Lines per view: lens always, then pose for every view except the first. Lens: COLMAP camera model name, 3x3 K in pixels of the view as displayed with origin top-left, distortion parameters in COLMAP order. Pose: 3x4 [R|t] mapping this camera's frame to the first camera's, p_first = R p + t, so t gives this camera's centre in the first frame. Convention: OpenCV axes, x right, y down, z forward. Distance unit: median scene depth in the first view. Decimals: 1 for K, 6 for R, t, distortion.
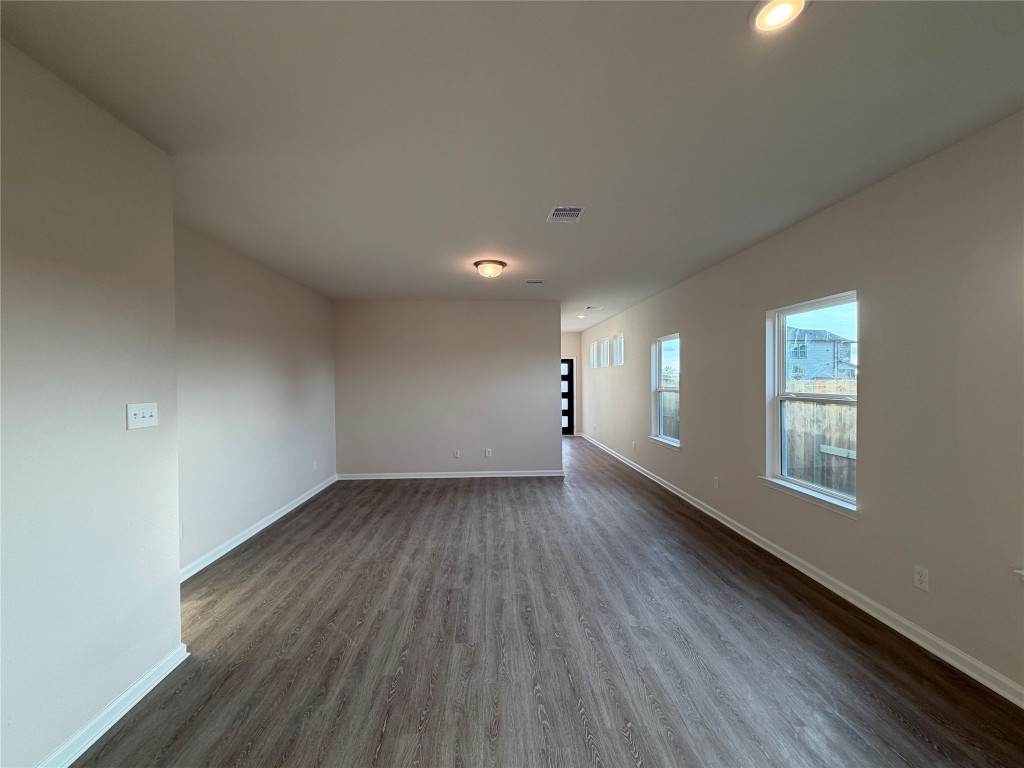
lens RADIAL K [[406.0, 0, 509.2], [0, 406.0, 389.3], [0, 0, 1]] dist [-0.002288, 0.001233]
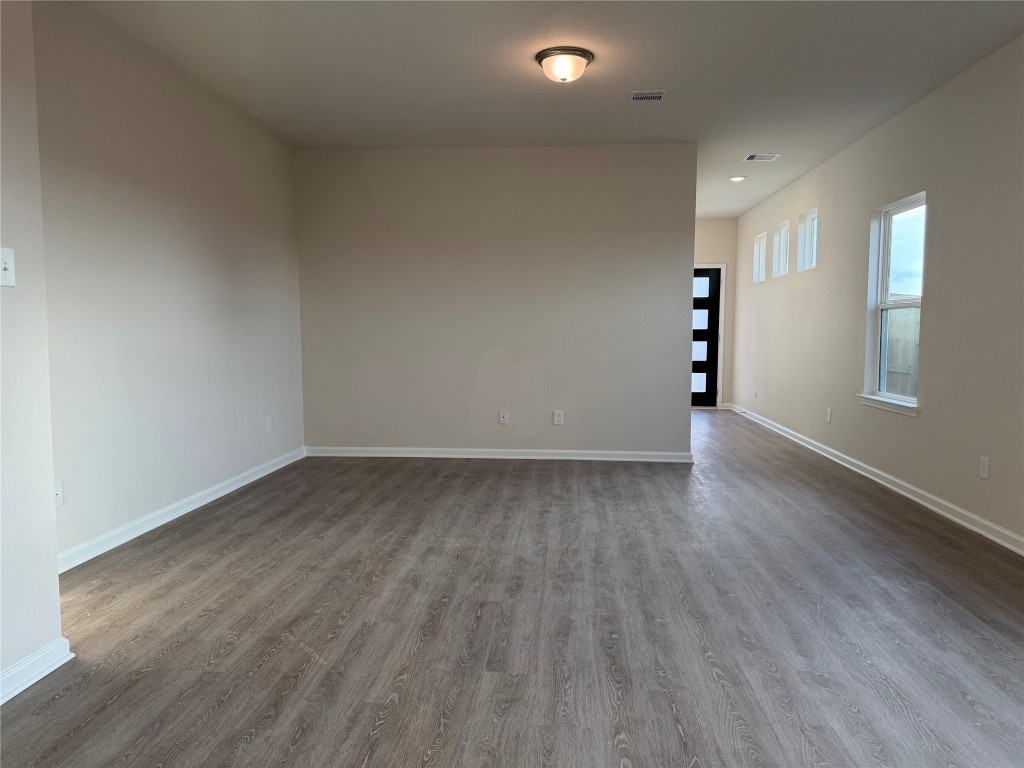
lens RADIAL K [[718.0, 0, 512.2], [0, 718.0, 386.6], [0, 0, 1]] dist [0.029989, -0.035184]
pose [[0.991910, 0.021782, -0.125064, 0.020402], [-0.013672, 0.997769, 0.065341, 0.103270], [0.126208, -0.063103, 0.989995, -0.009015]]
